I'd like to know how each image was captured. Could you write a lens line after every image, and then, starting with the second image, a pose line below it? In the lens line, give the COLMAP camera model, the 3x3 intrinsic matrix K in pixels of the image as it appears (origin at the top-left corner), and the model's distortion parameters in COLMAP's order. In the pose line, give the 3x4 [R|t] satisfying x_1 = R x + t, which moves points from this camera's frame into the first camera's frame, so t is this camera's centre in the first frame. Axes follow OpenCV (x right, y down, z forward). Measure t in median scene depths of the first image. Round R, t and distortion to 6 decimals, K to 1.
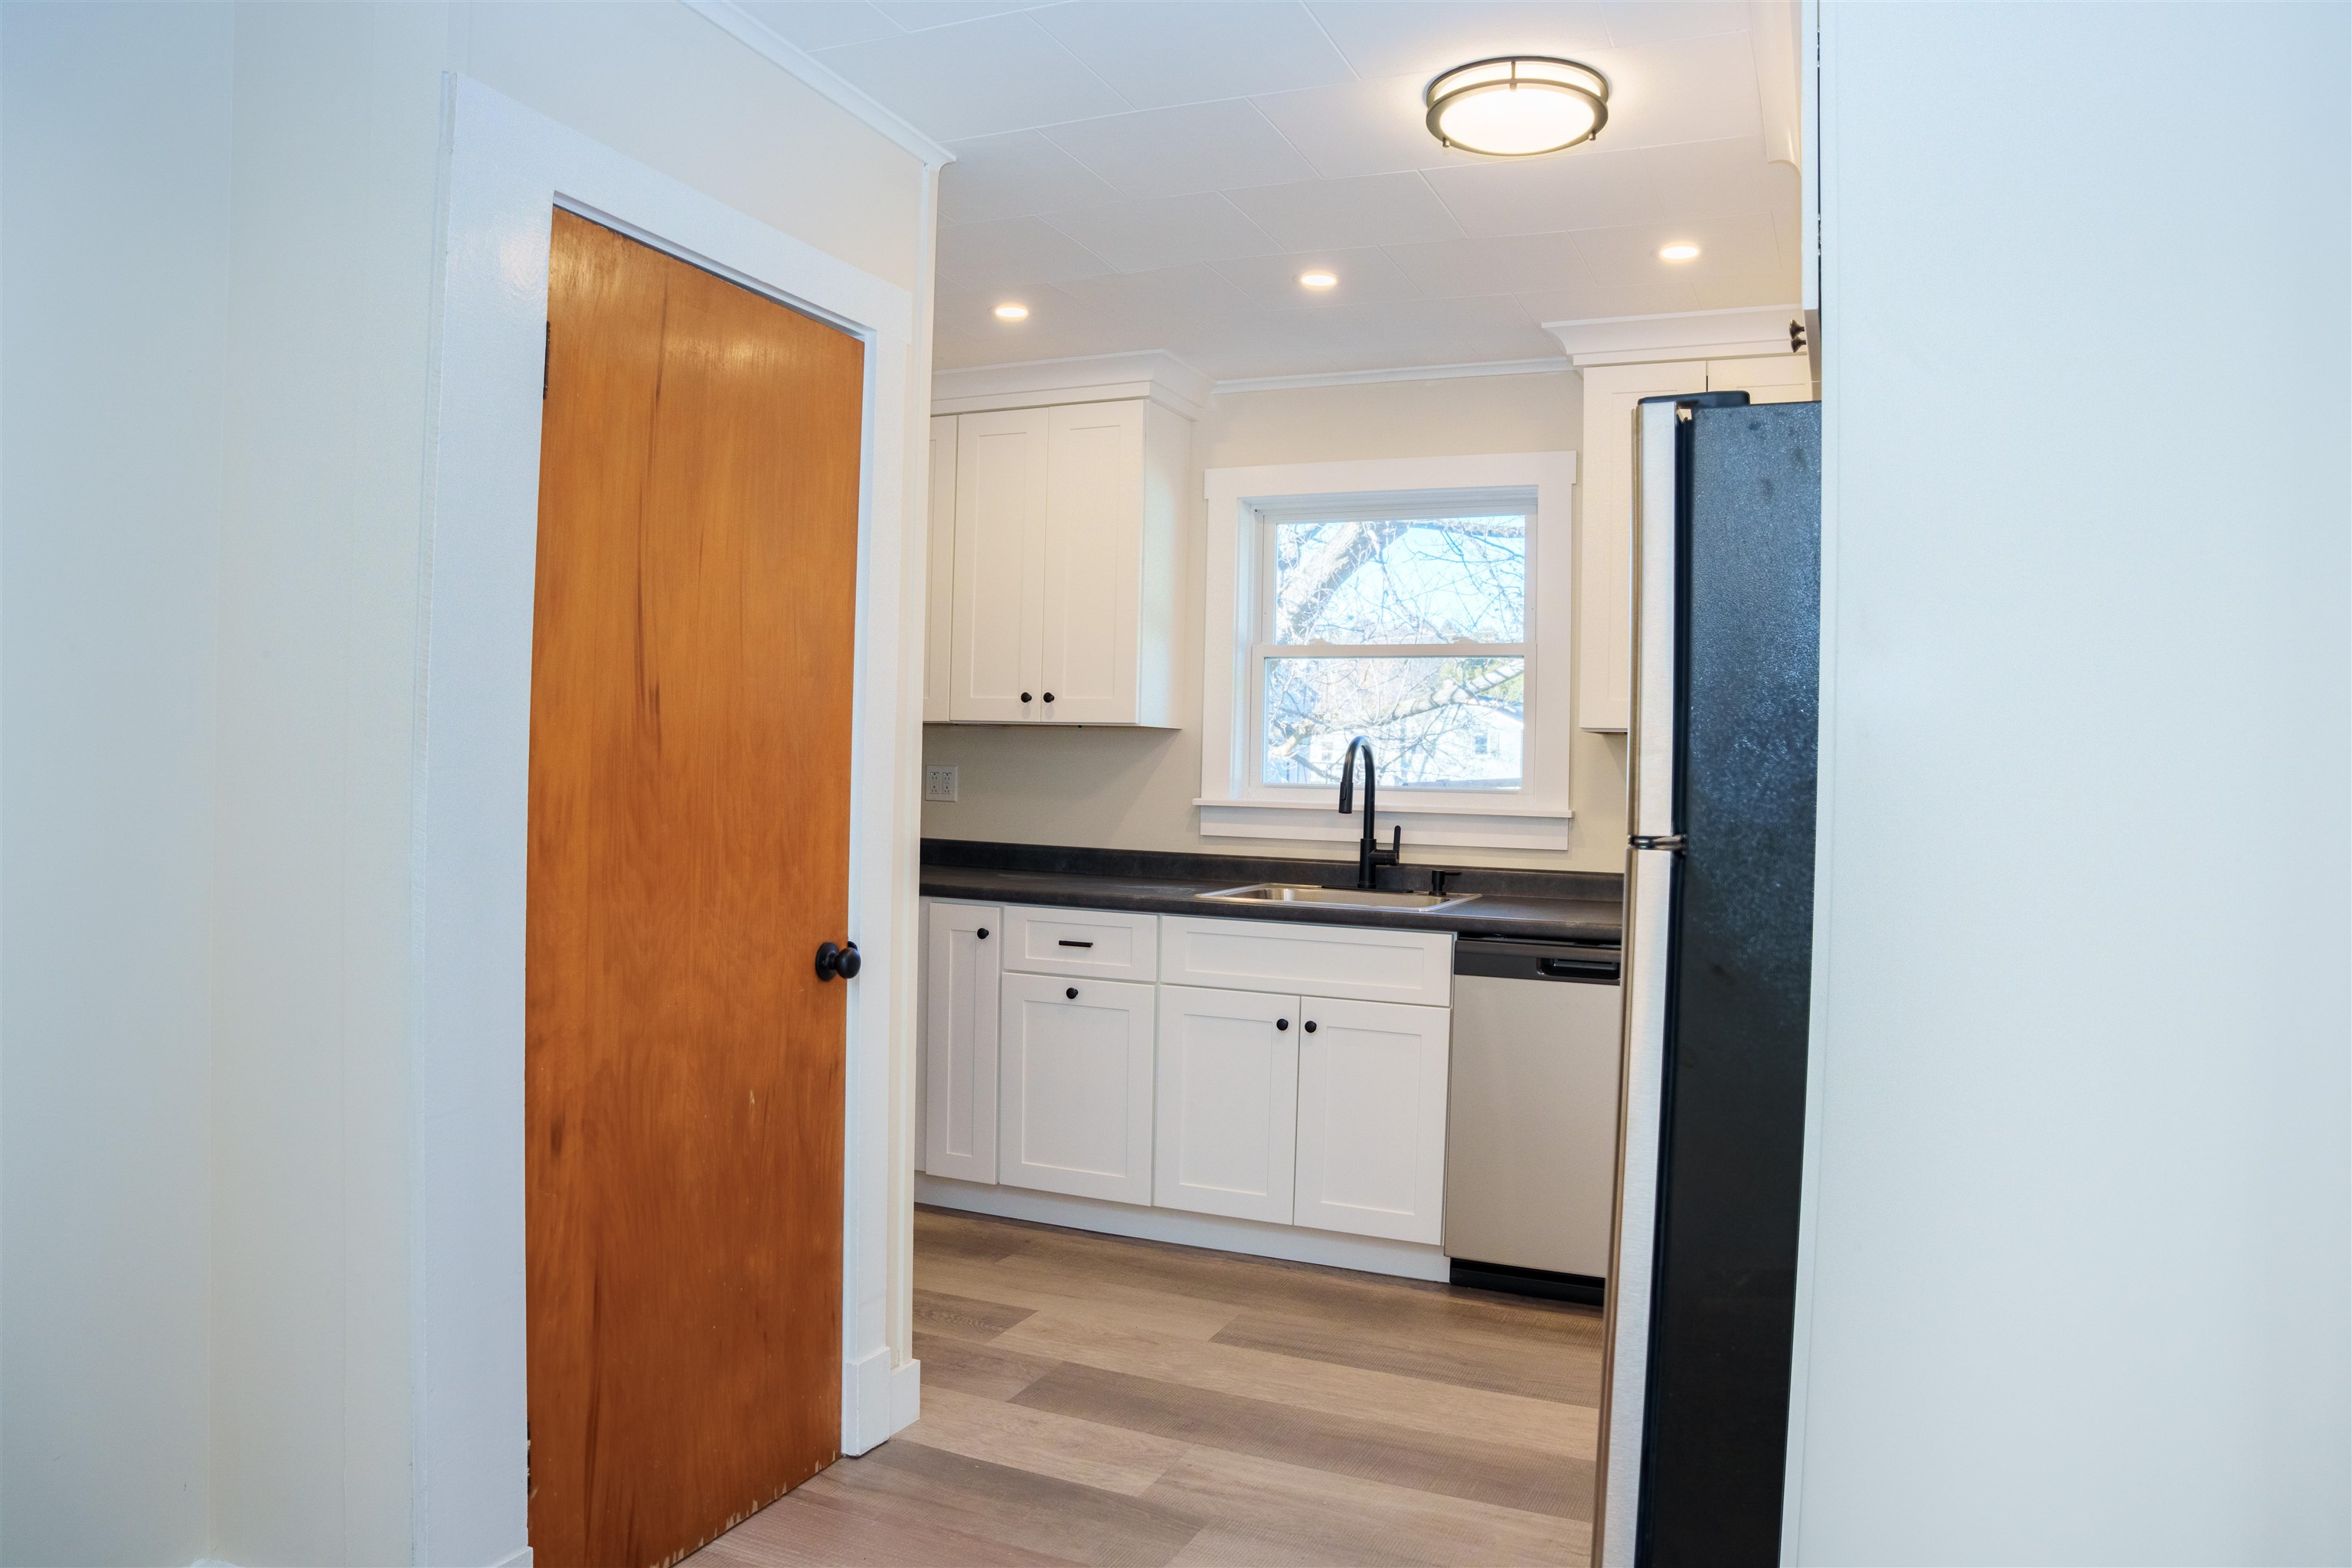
lens RADIAL K [[1586.9, 0, 1139.0], [0, 1586.9, 784.5], [0, 0, 1]] dist [-0.176867, 0.127123]
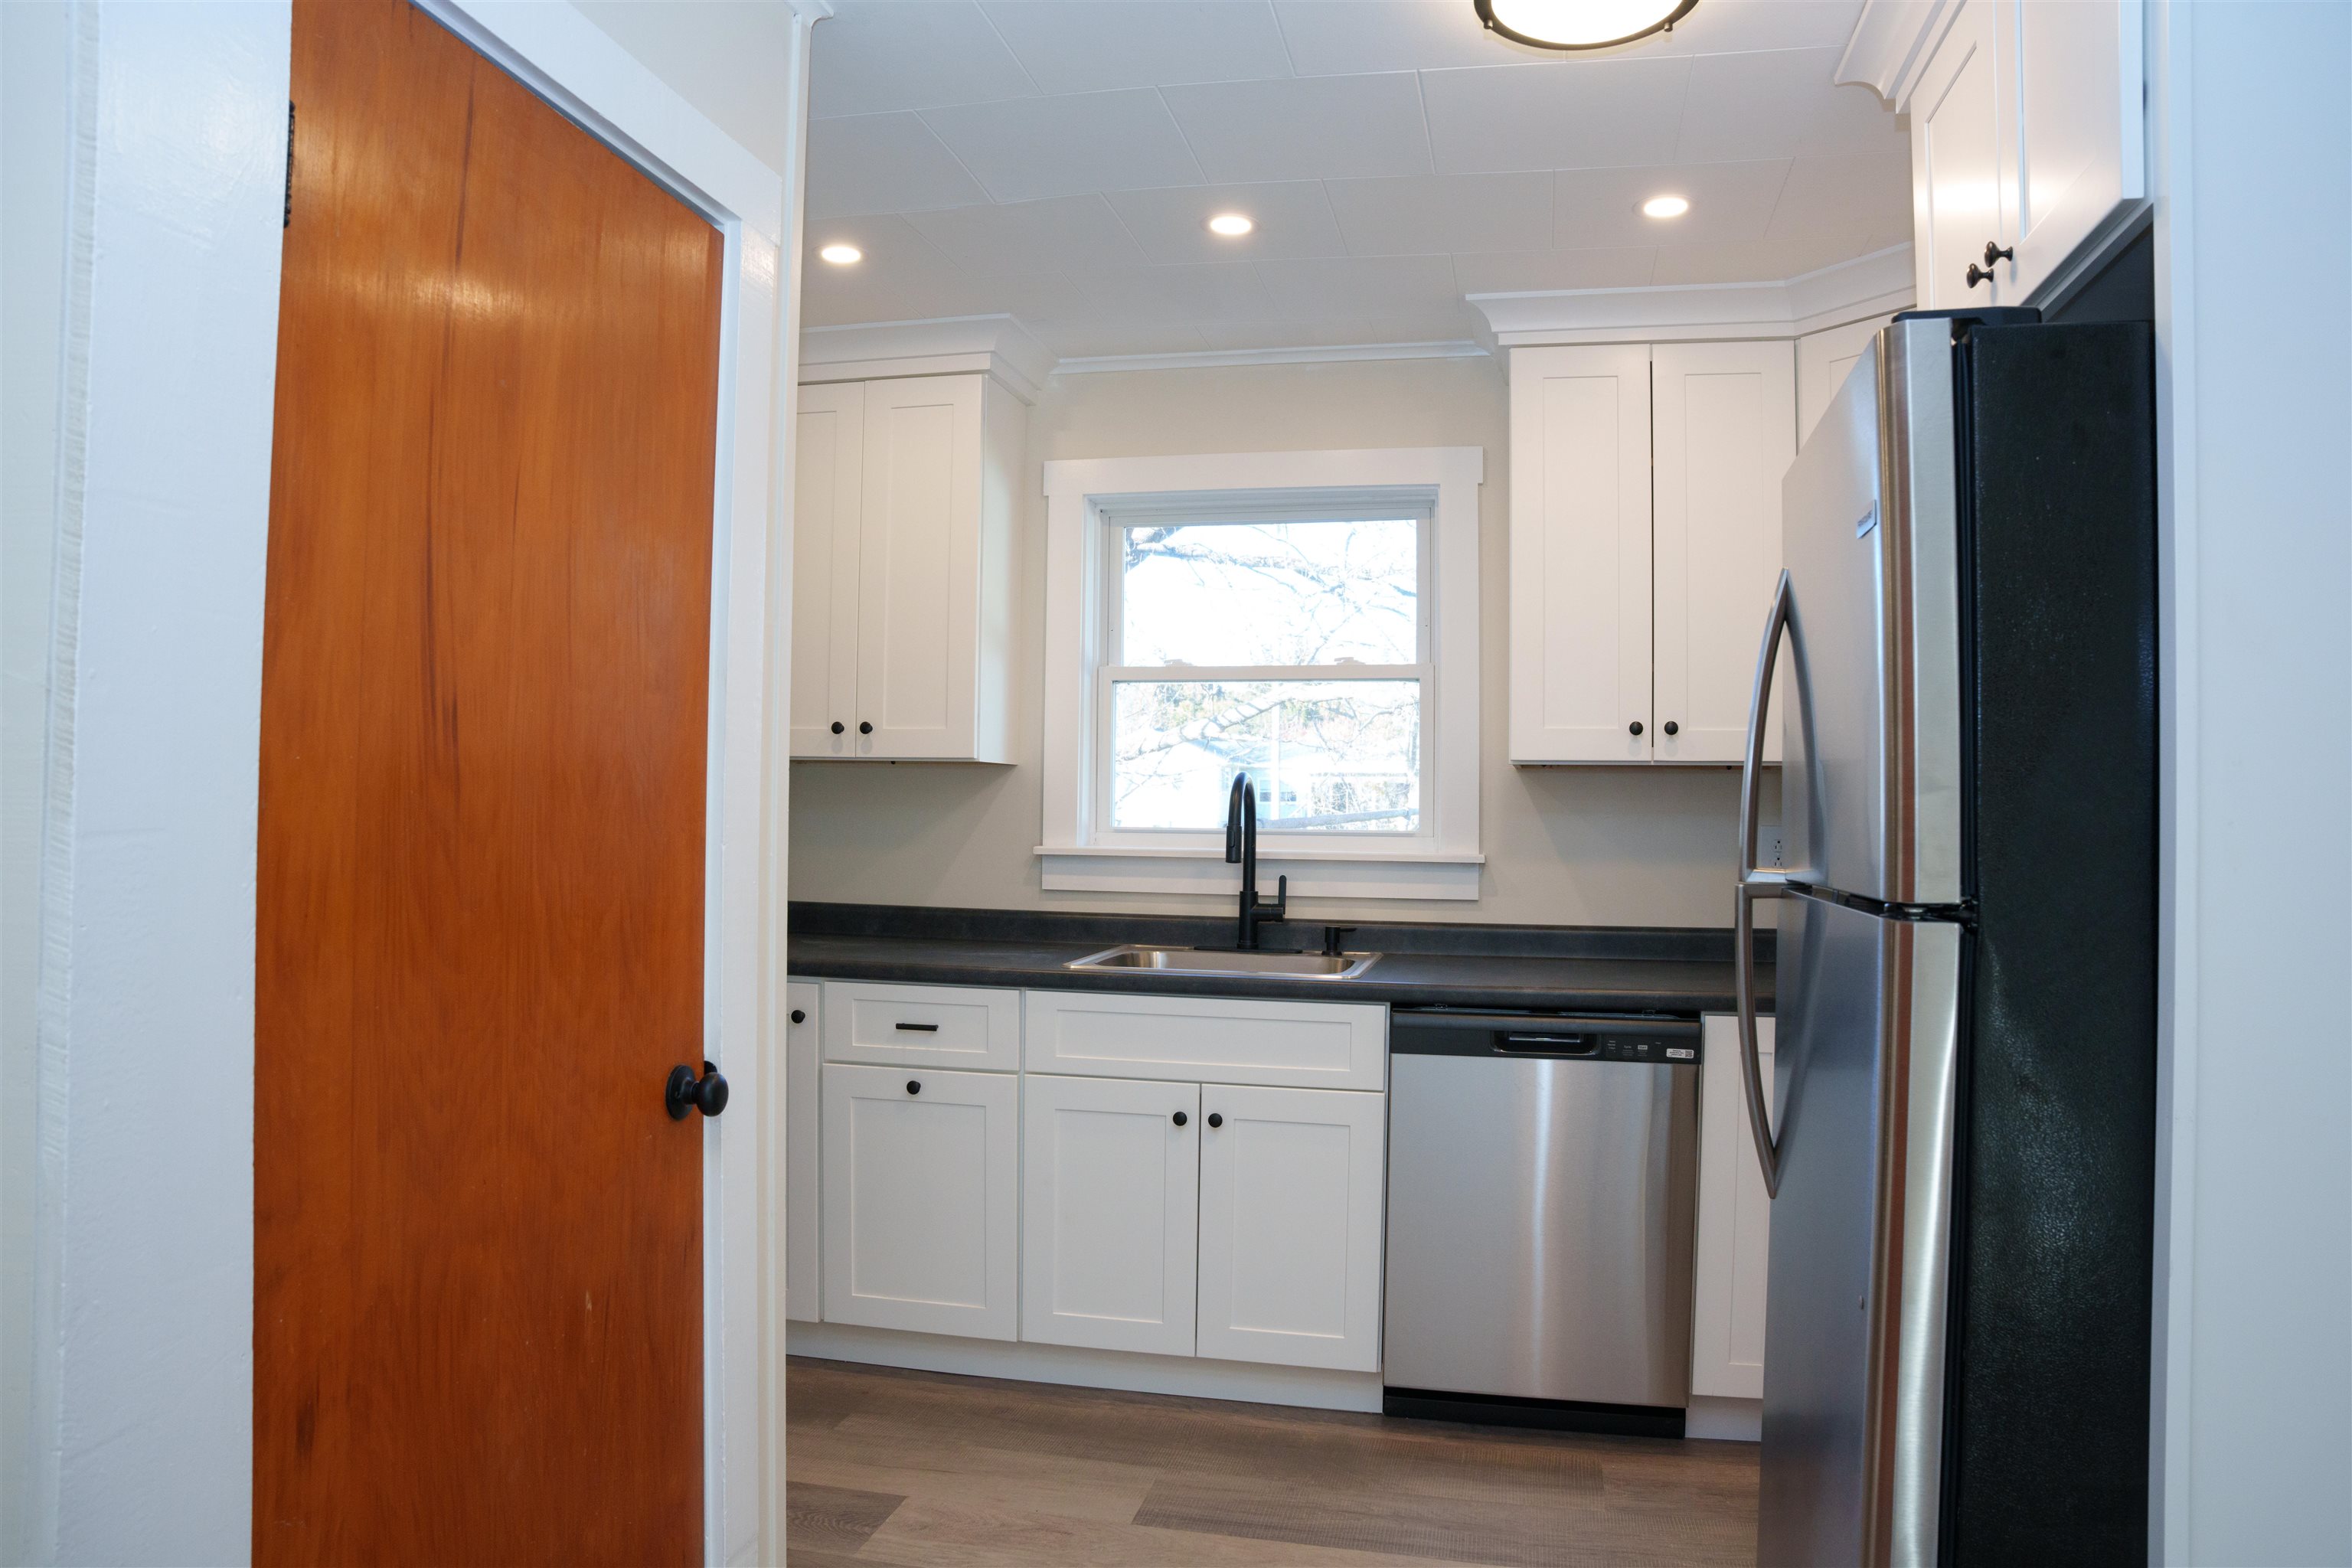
lens RADIAL K [[1586.9, 0, 1139.0], [0, 1586.9, 784.5], [0, 0, 1]] dist [-0.176867, 0.127123]
pose [[0.980719, -0.007448, 0.195281, -0.092243], [0.012016, 0.999681, -0.022217, -0.005918], [-0.195053, 0.024135, 0.980496, 0.188753]]
